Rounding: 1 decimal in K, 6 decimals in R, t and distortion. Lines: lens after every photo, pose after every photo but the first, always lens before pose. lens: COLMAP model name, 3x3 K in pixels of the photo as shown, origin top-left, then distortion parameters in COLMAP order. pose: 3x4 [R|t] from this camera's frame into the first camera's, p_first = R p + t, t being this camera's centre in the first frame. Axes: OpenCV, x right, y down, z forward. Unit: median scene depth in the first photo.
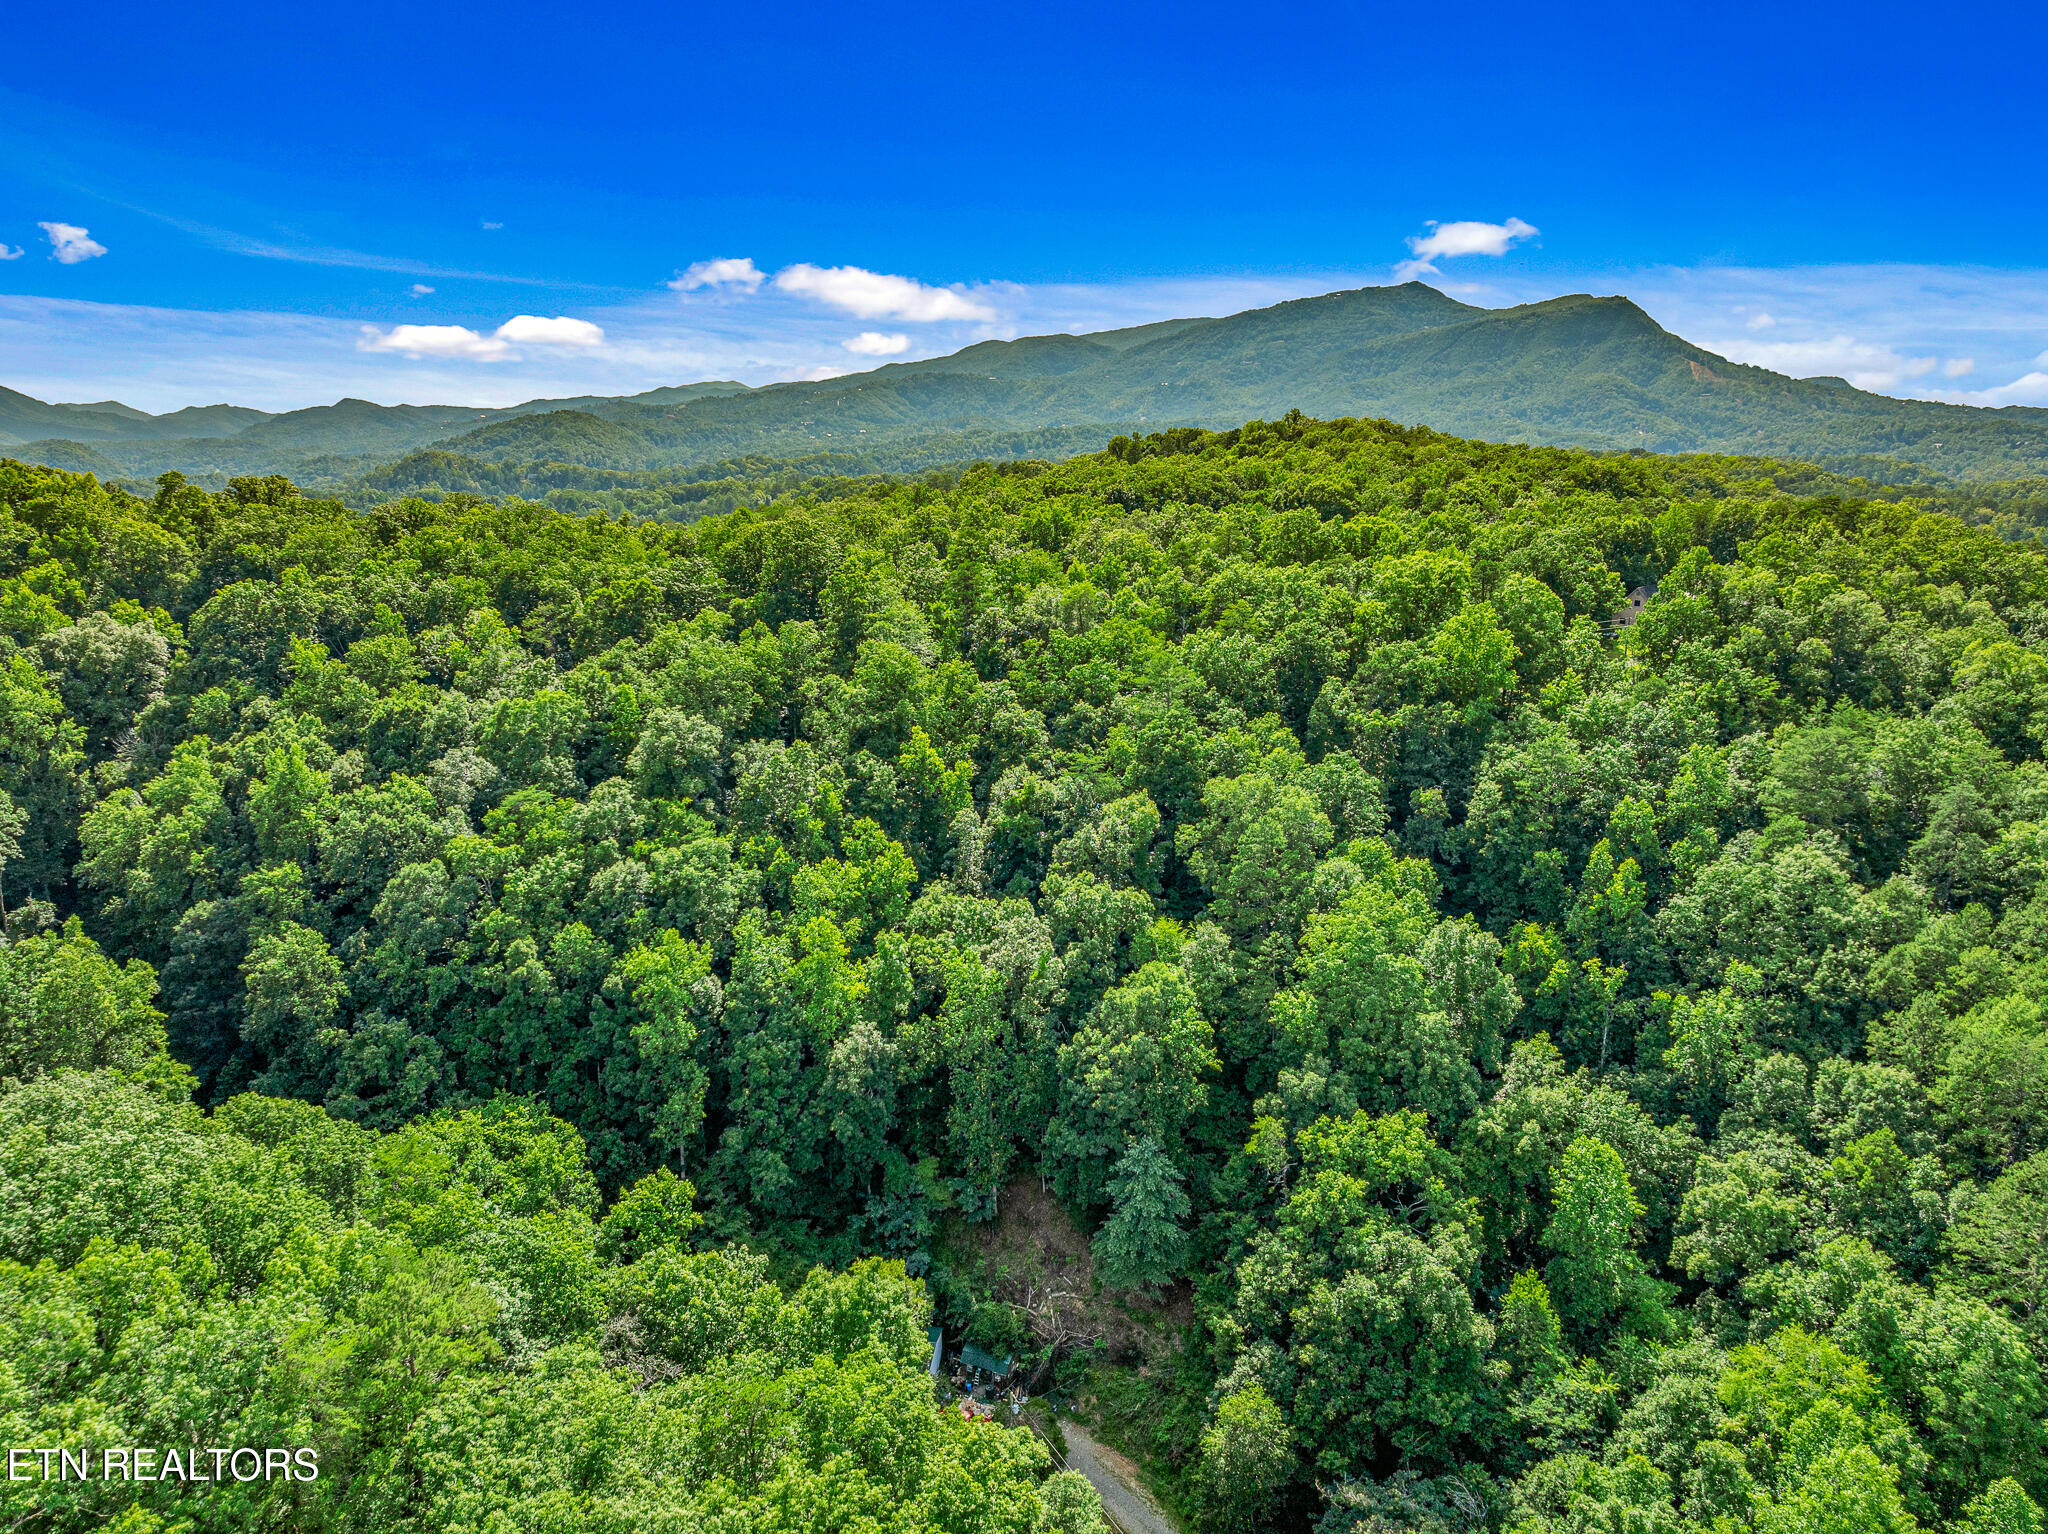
lens RADIAL K [[1442.7, 0, 1012.5], [0, 1442.7, 770.8], [0, 0, 1]] dist [-0.046492, 0.003751]
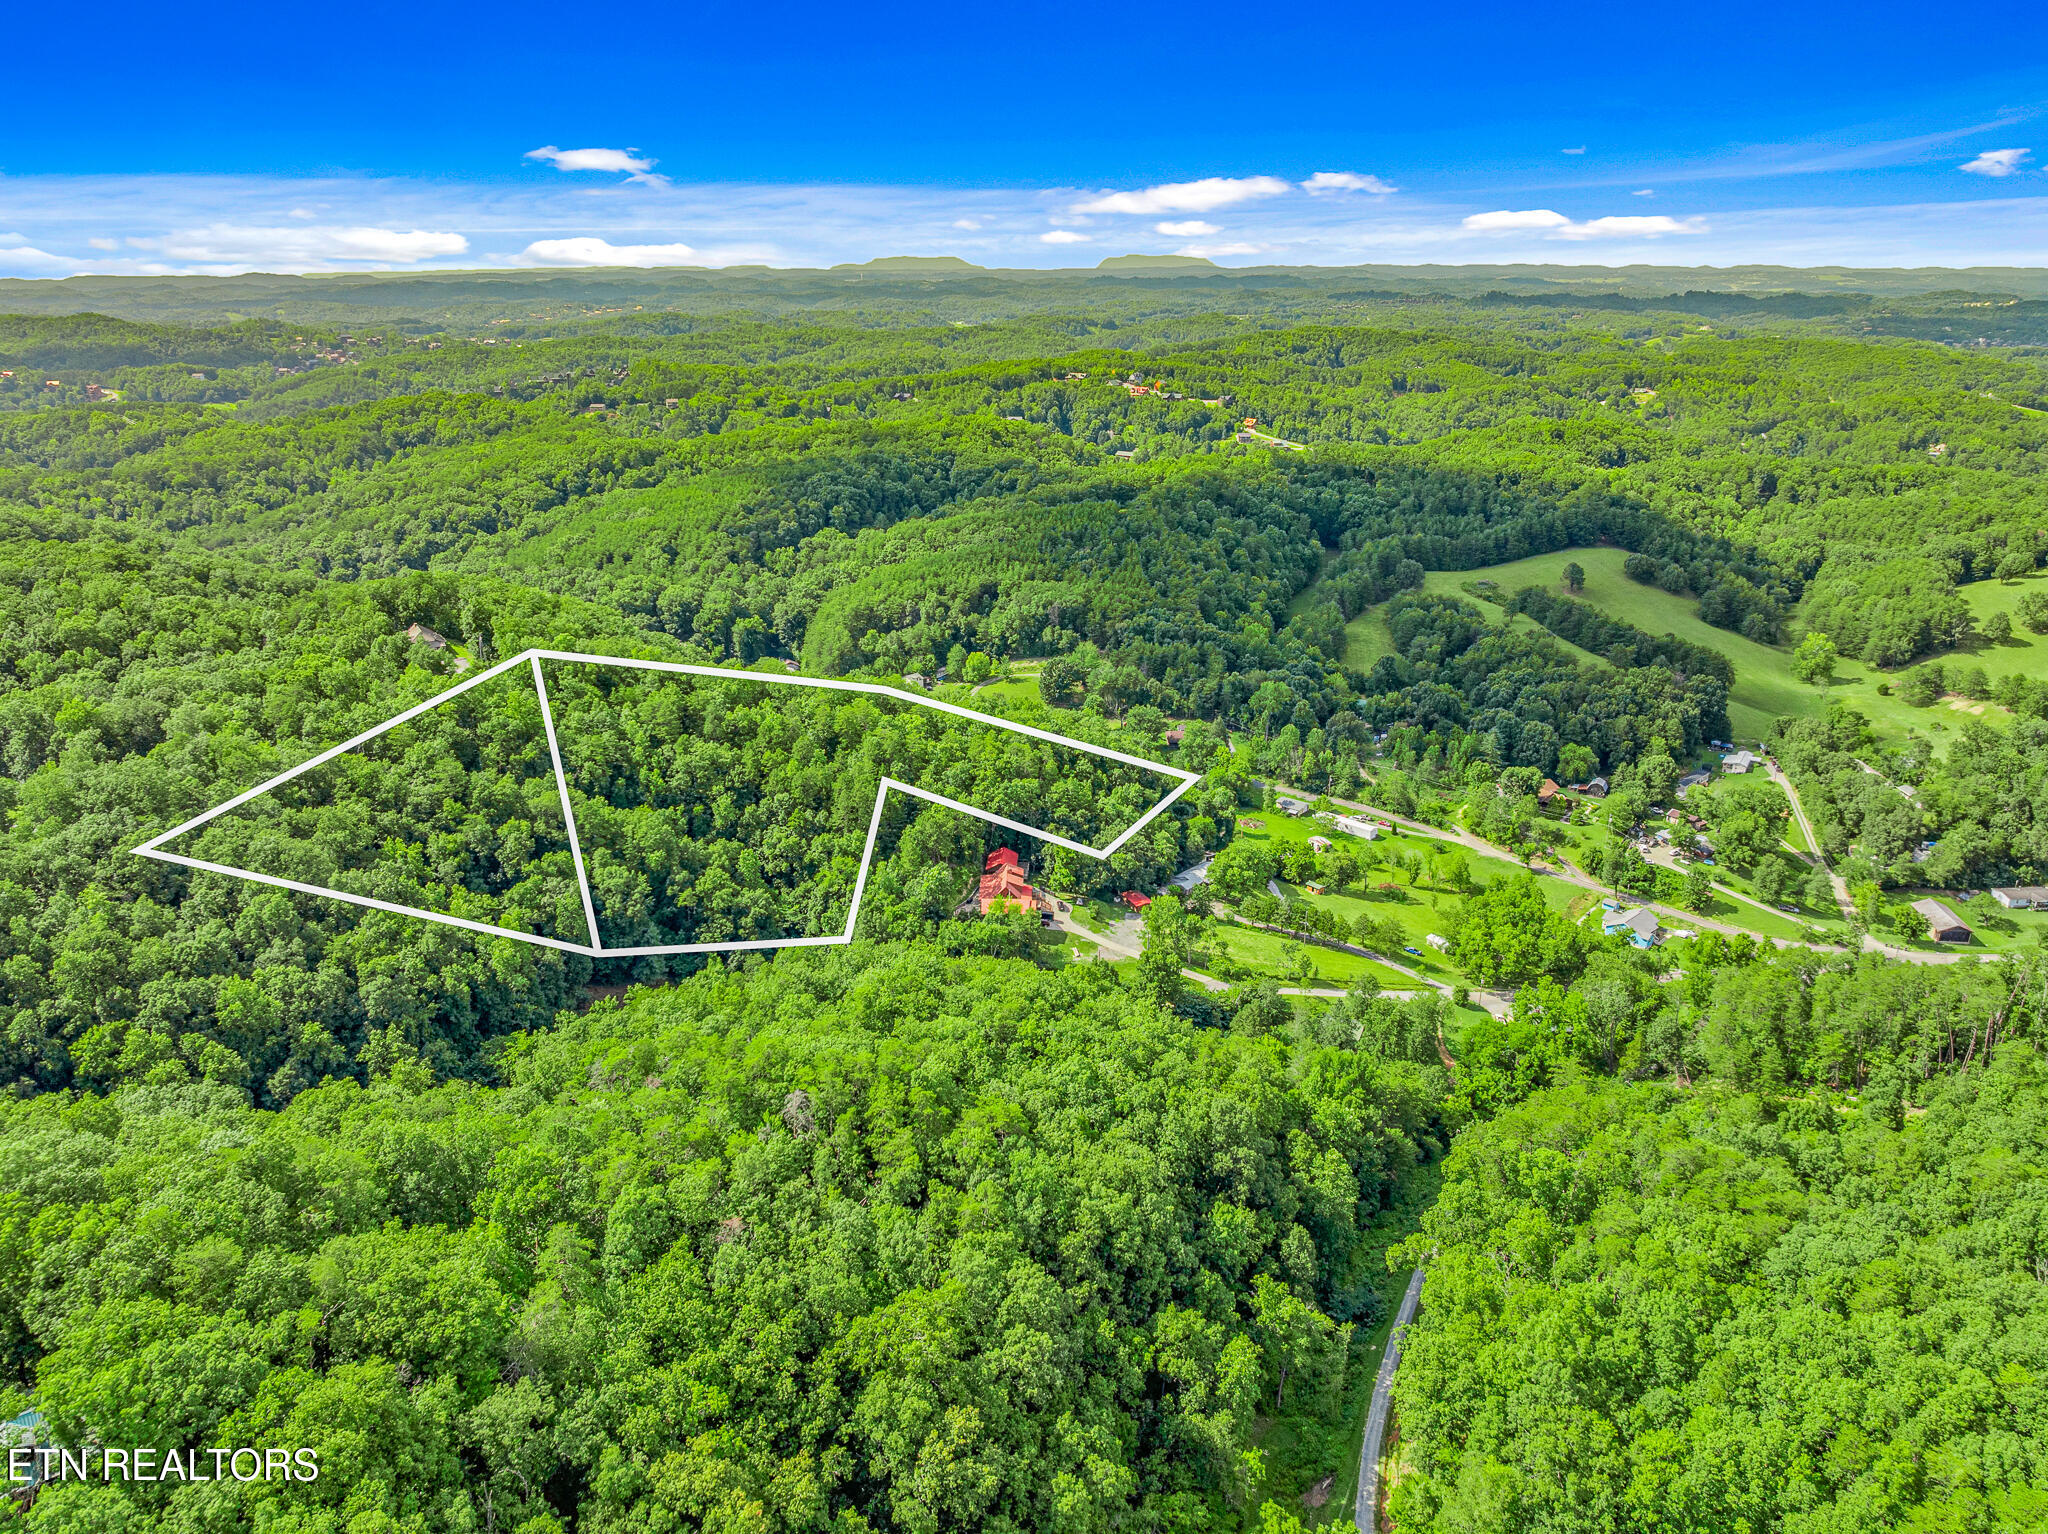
lens RADIAL K [[1442.7, 0, 1012.5], [0, 1442.7, 770.8], [0, 0, 1]] dist [-0.046492, 0.003751]
pose [[0.216230, -0.321891, 0.921754, -2.003230], [0.238774, 0.932855, 0.269755, -0.530278], [-0.946695, 0.161762, 0.278570, -0.390025]]
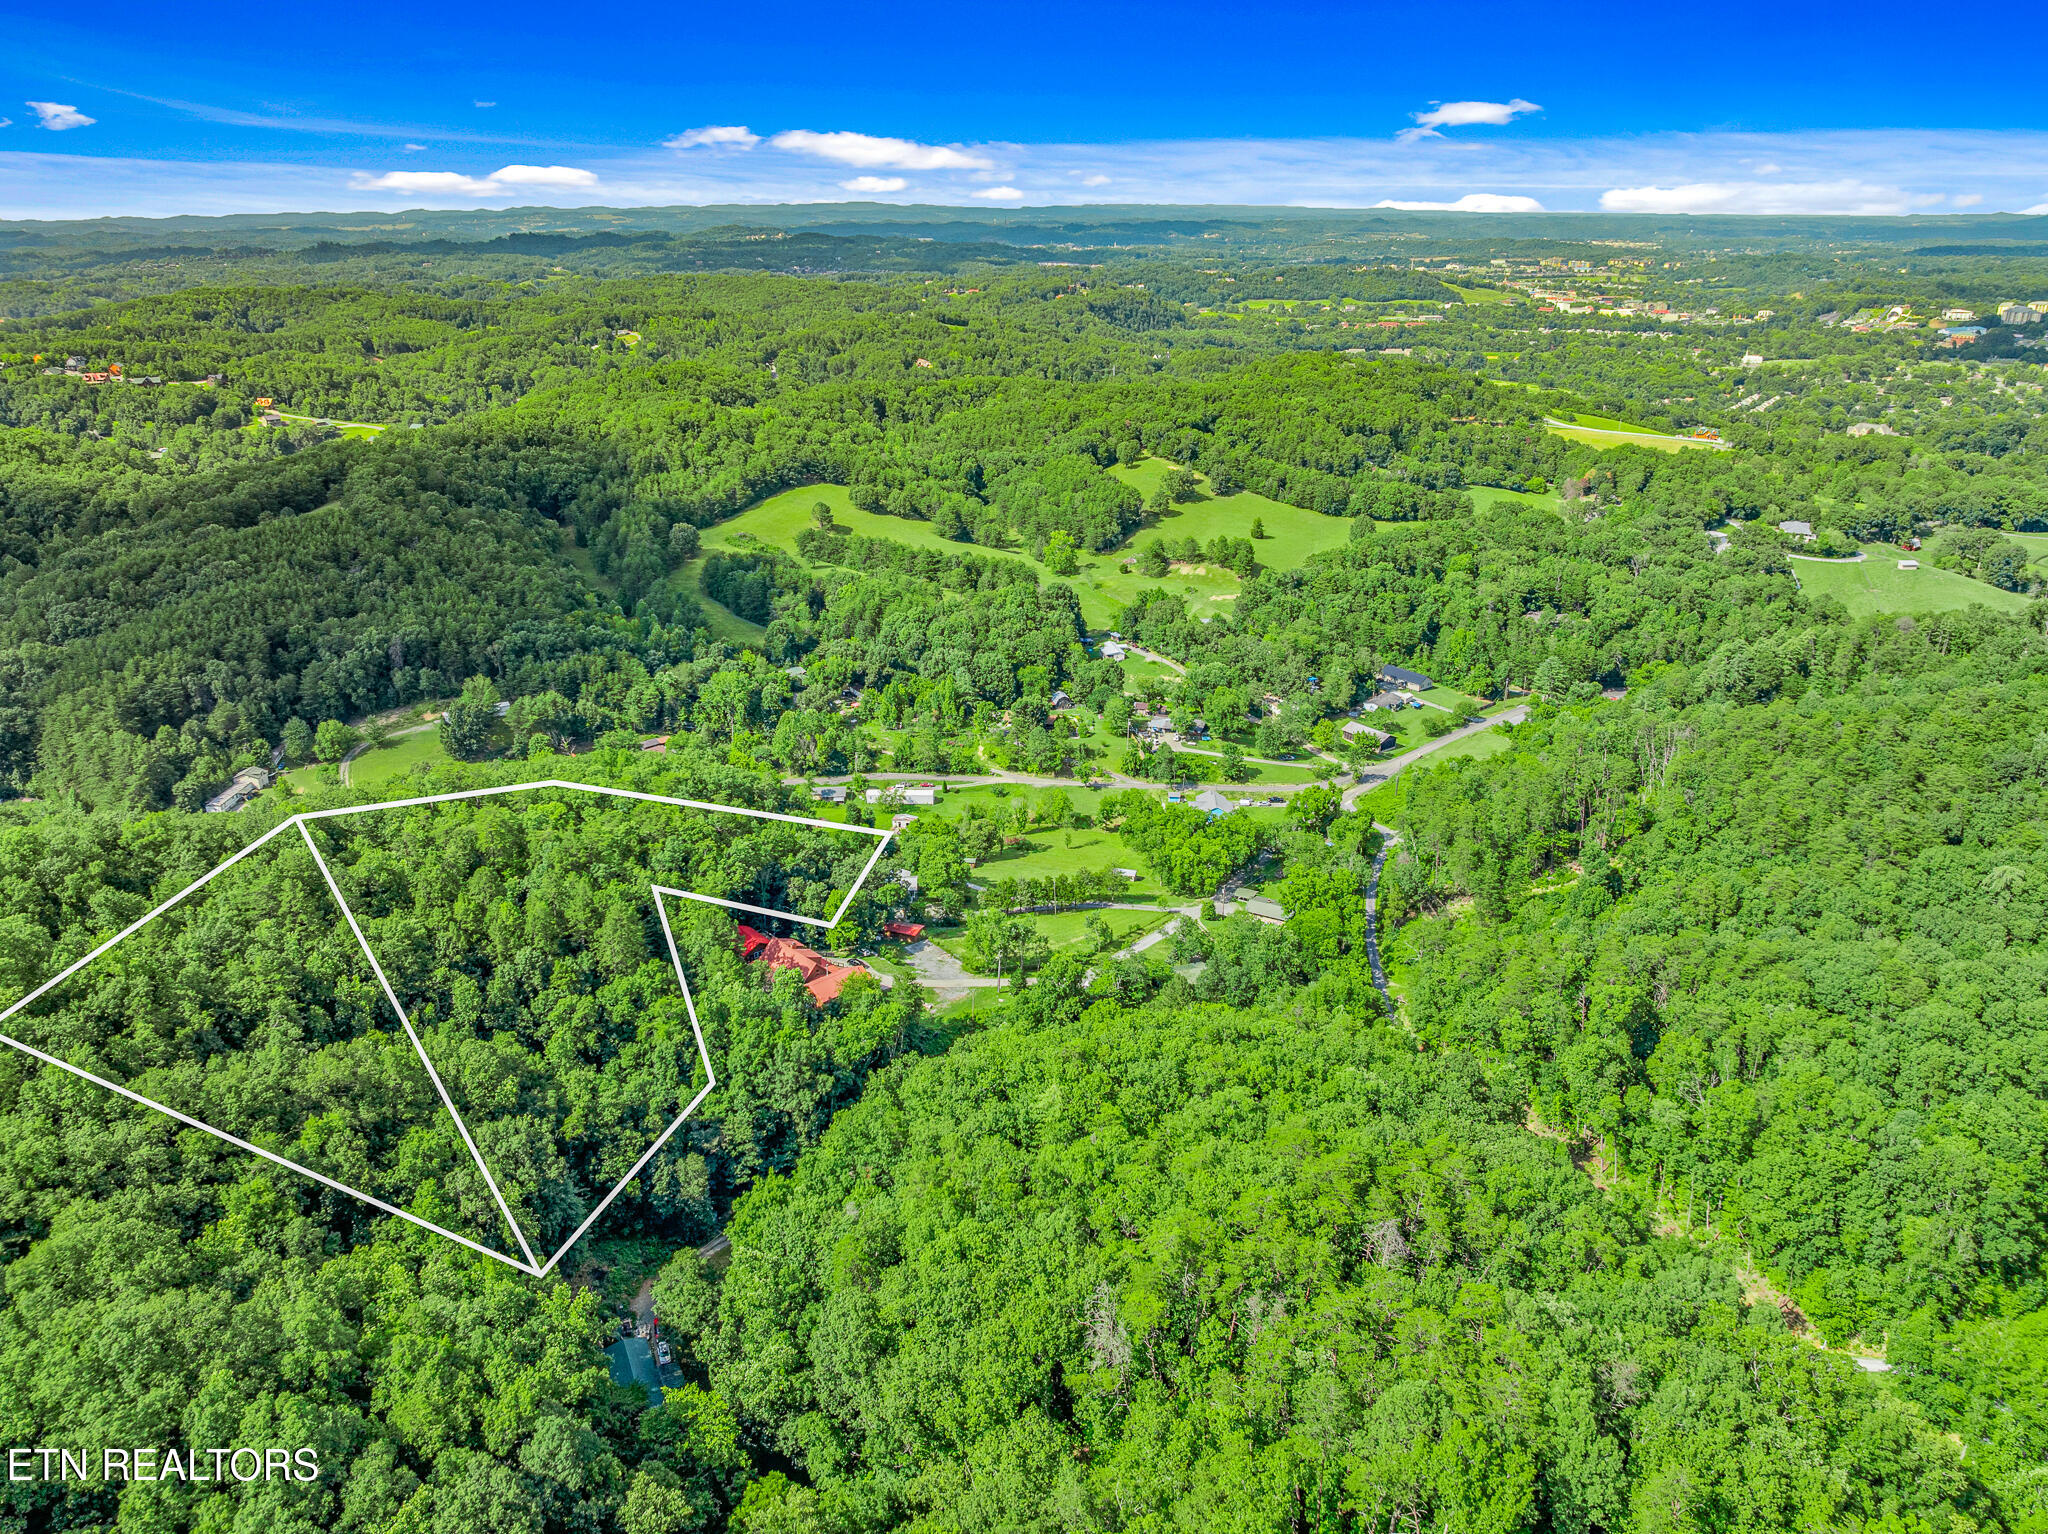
lens RADIAL K [[1442.7, 0, 1012.5], [0, 1442.7, 770.8], [0, 0, 1]] dist [-0.046492, 0.003751]
pose [[-0.538487, -0.304211, 0.785804, -1.400156], [0.207141, 0.856150, 0.473392, -0.880325], [-0.816777, 0.417687, -0.398011, 0.995639]]
